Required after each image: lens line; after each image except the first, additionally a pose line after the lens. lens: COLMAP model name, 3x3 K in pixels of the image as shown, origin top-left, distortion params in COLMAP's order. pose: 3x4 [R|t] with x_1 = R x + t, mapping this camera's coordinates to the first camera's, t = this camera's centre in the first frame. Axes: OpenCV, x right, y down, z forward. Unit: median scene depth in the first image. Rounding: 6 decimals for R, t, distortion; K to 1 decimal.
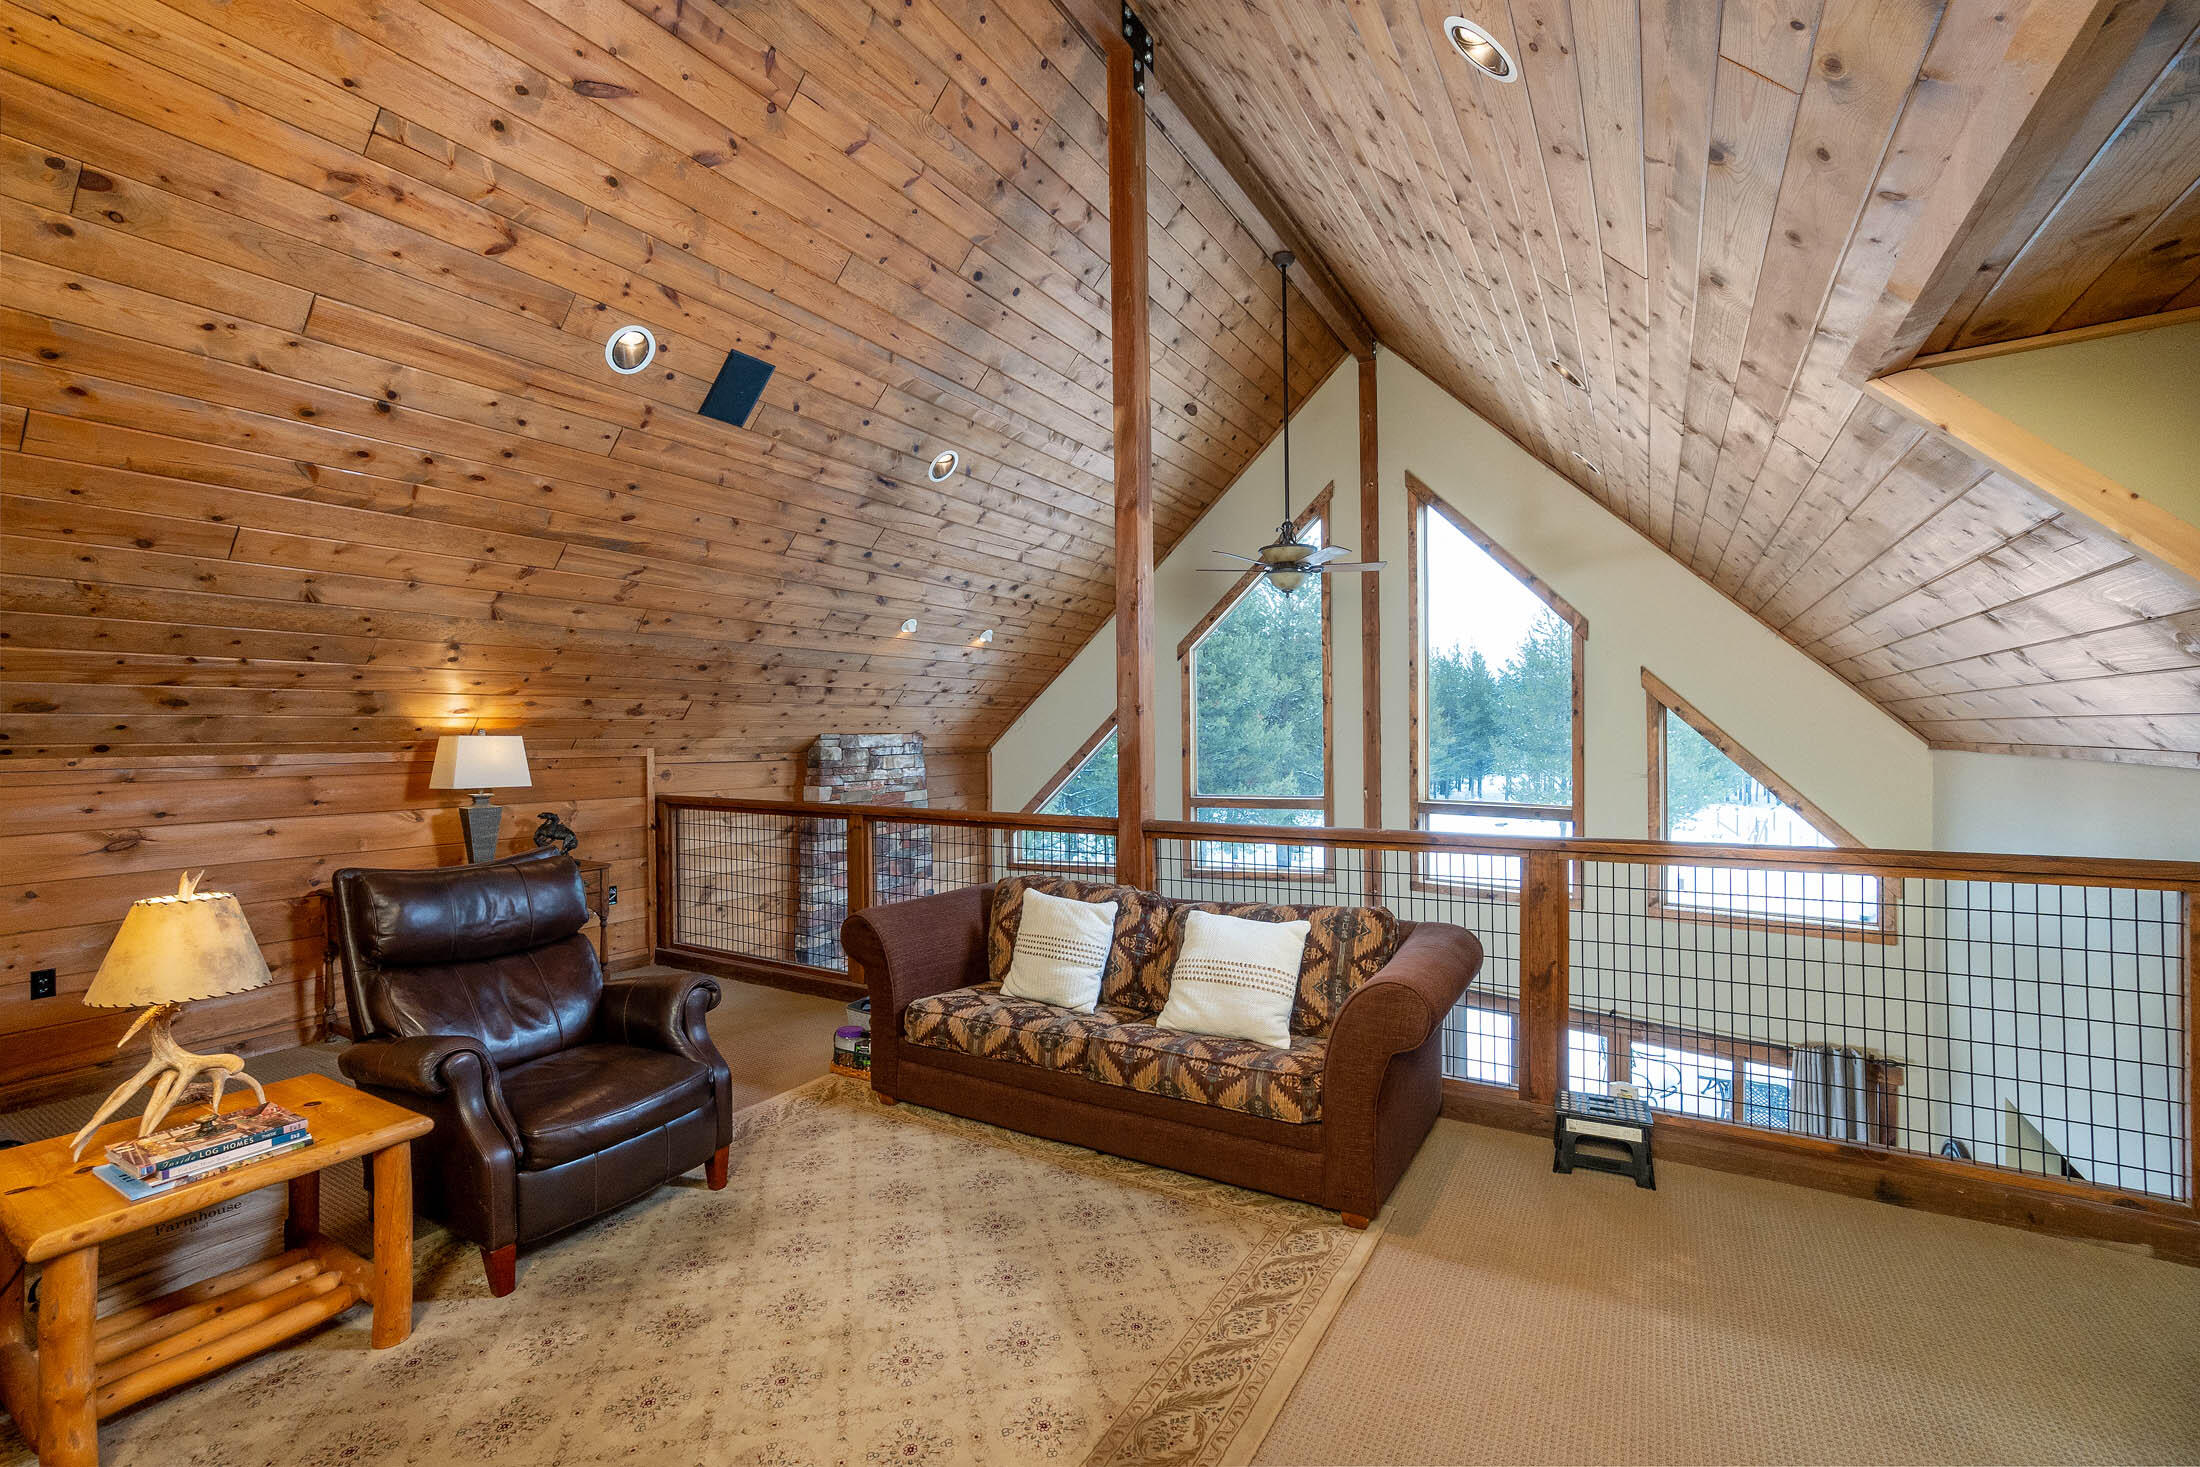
lens RADIAL K [[941.7, 0, 1113.1], [0, 941.7, 736.1], [0, 0, 1]] dist [-0.008785, 0.003811]
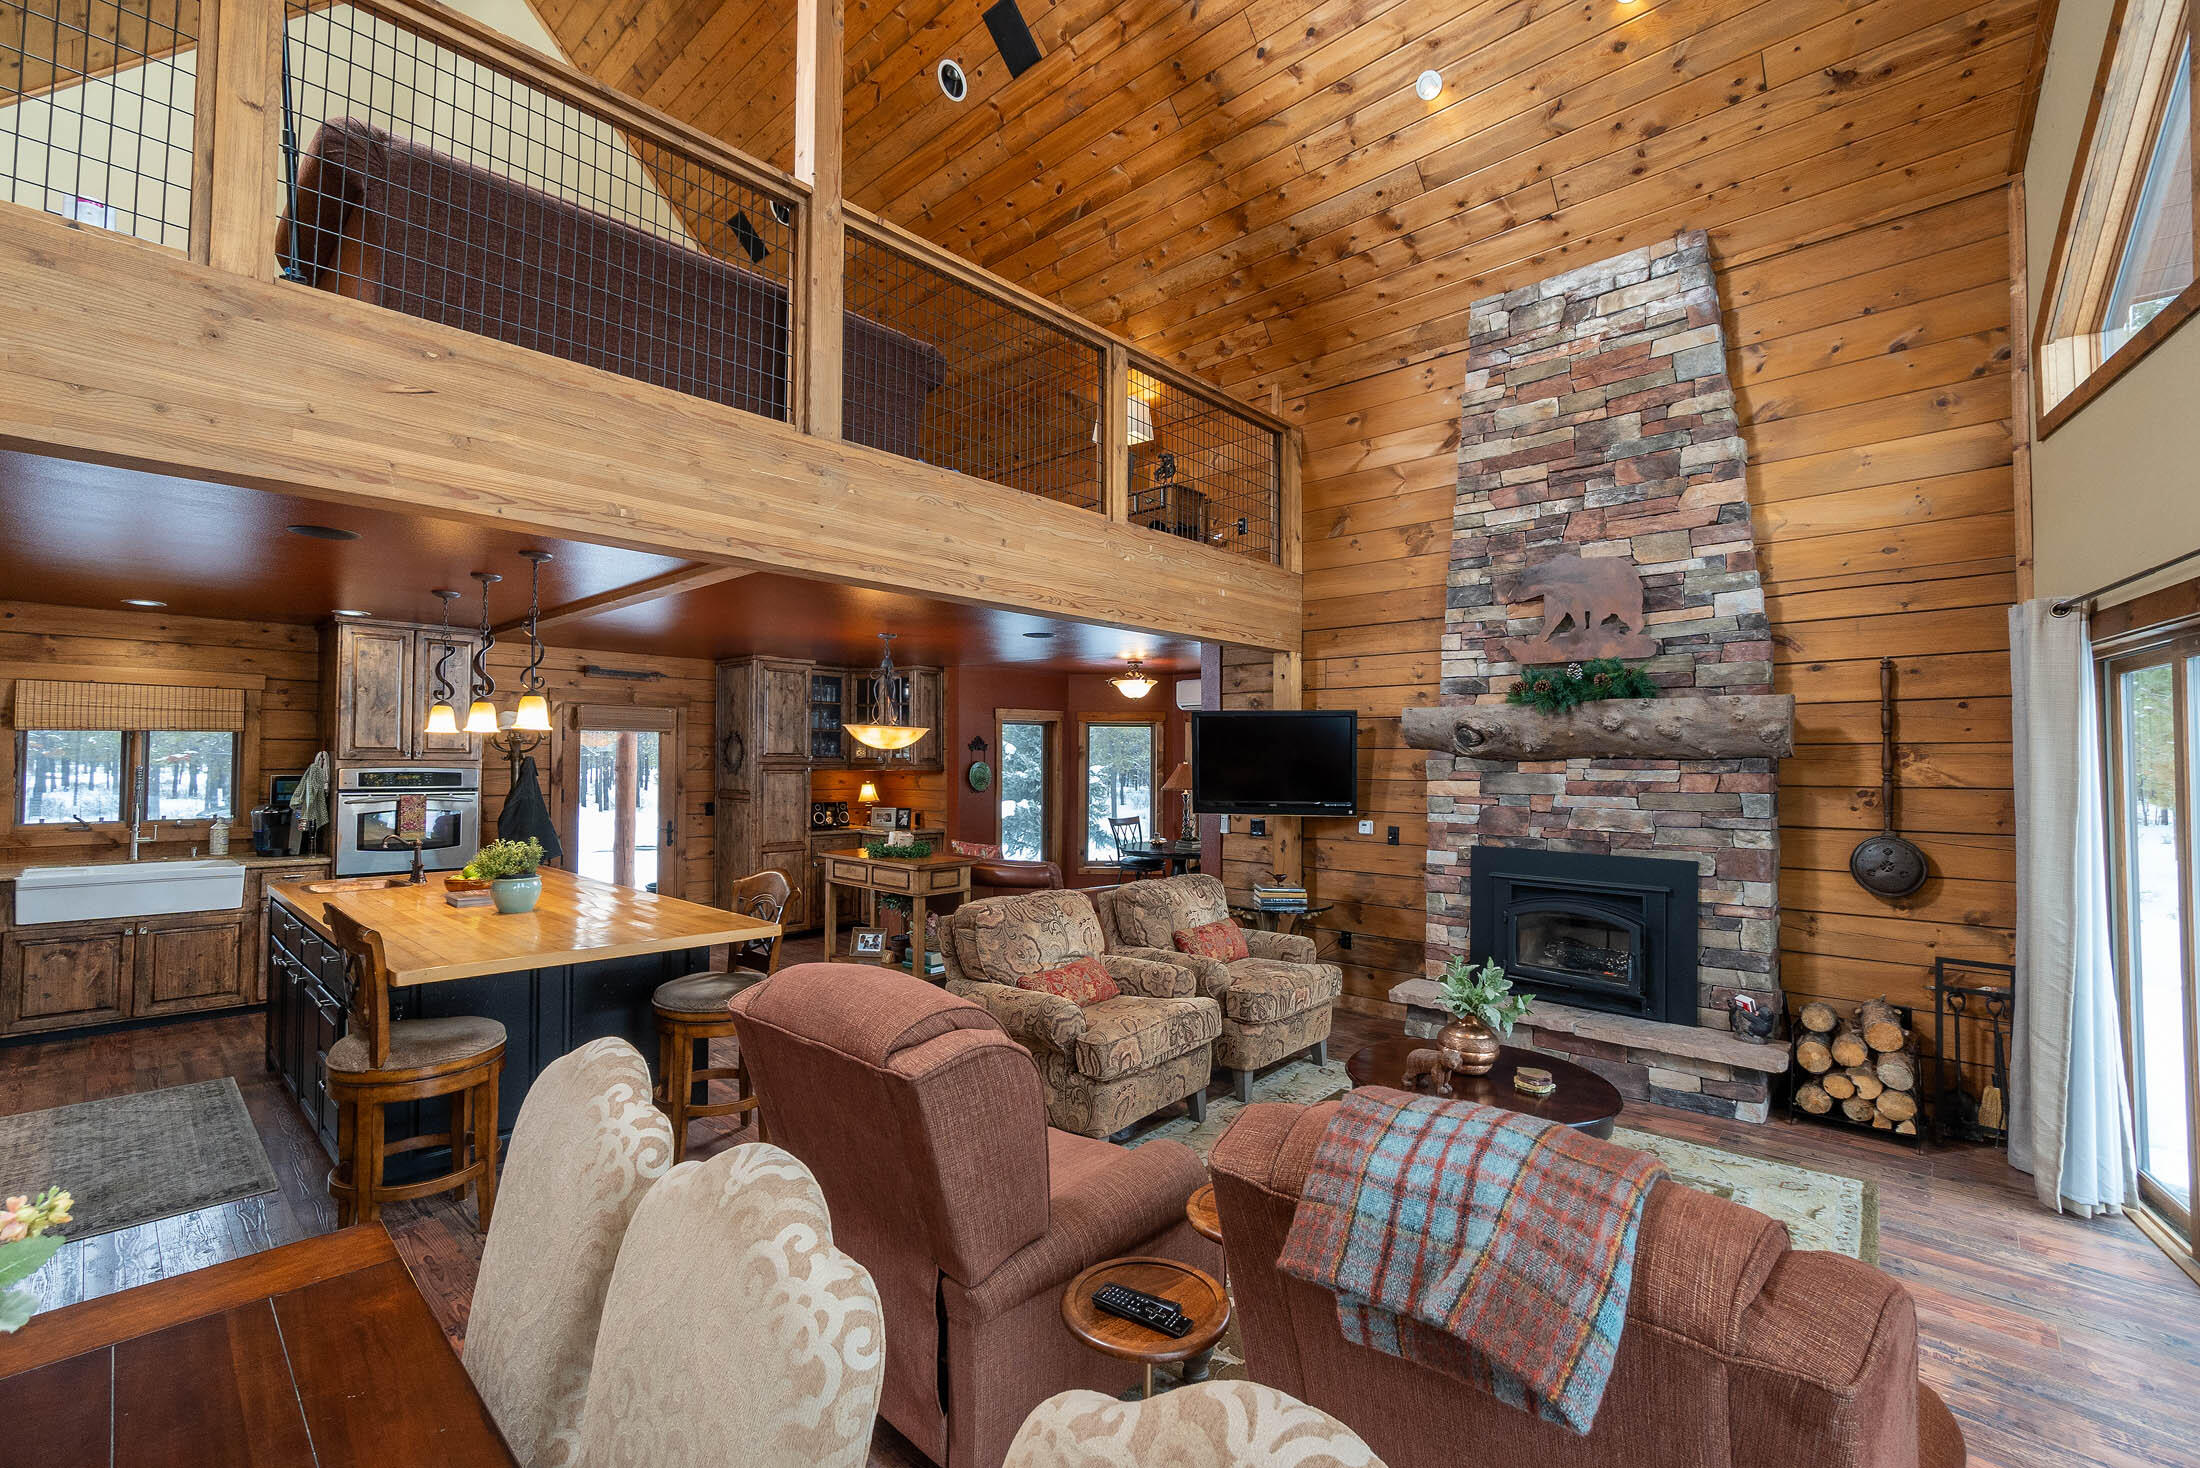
lens RADIAL K [[941.7, 0, 1127.3], [0, 941.7, 727.5], [0, 0, 1]] dist [-0.008785, 0.003811]
pose [[-0.206510, -0.024332, -0.978142, 0.643071], [-0.002723, 0.999701, -0.024293, 0.485528], [0.978441, -0.002353, -0.206515, 1.215450]]
